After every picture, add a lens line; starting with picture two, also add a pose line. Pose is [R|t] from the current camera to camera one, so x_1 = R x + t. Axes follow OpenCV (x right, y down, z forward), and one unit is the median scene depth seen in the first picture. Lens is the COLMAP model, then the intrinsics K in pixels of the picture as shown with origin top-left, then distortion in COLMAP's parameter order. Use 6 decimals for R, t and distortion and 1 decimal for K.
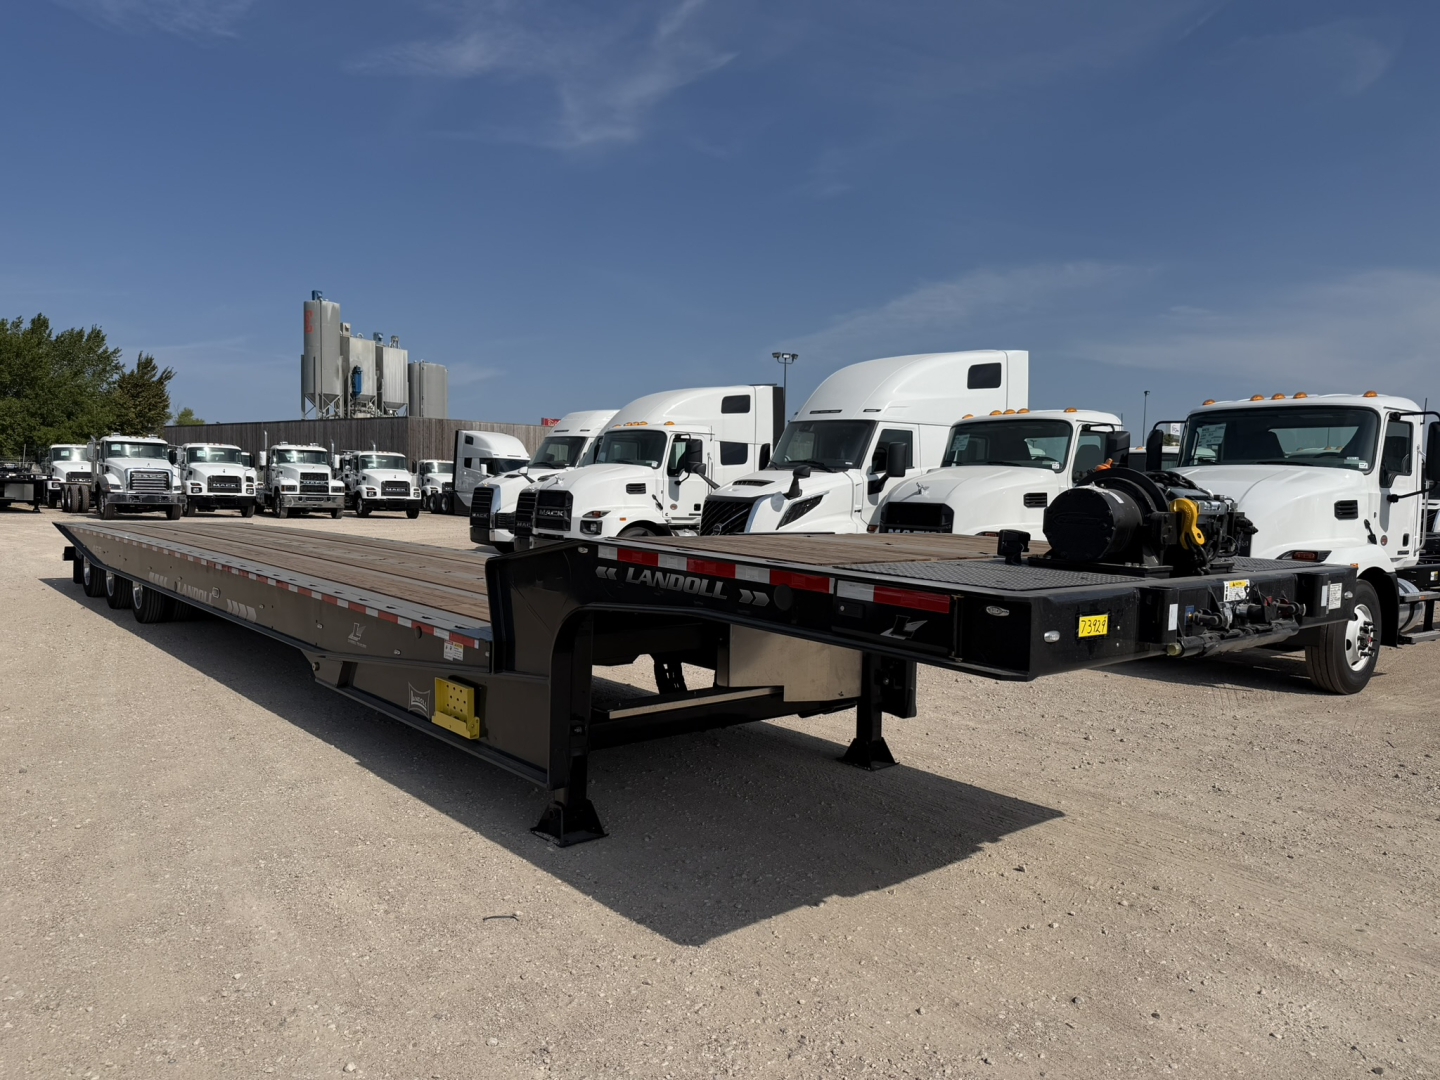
lens RADIAL K [[1027.6, 0, 727.1], [0, 1027.6, 535.7], [0, 0, 1]] dist [0.044208, -0.066893]
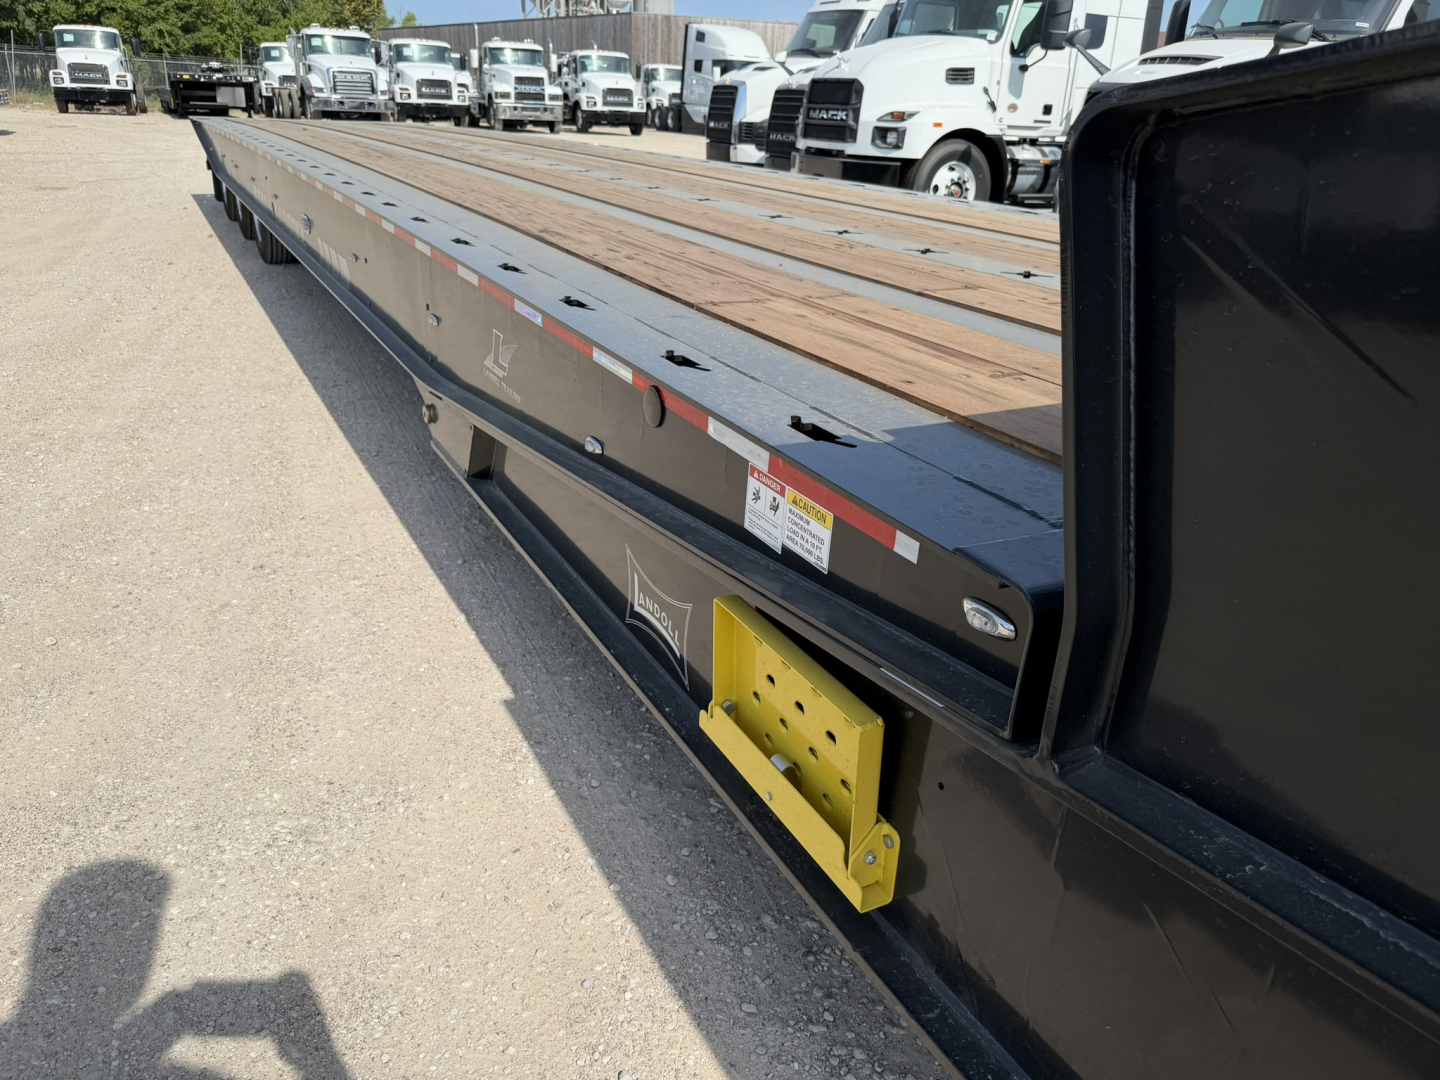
lens RADIAL K [[1027.6, 0, 709.5], [0, 1027.6, 527.8], [0, 0, 1]] dist [0.044208, -0.066893]
pose [[0.973484, 0.094908, -0.208136, -0.078860], [-0.020721, 0.942715, 0.332955, 0.009714], [0.227813, -0.319814, 0.919685, 0.259294]]
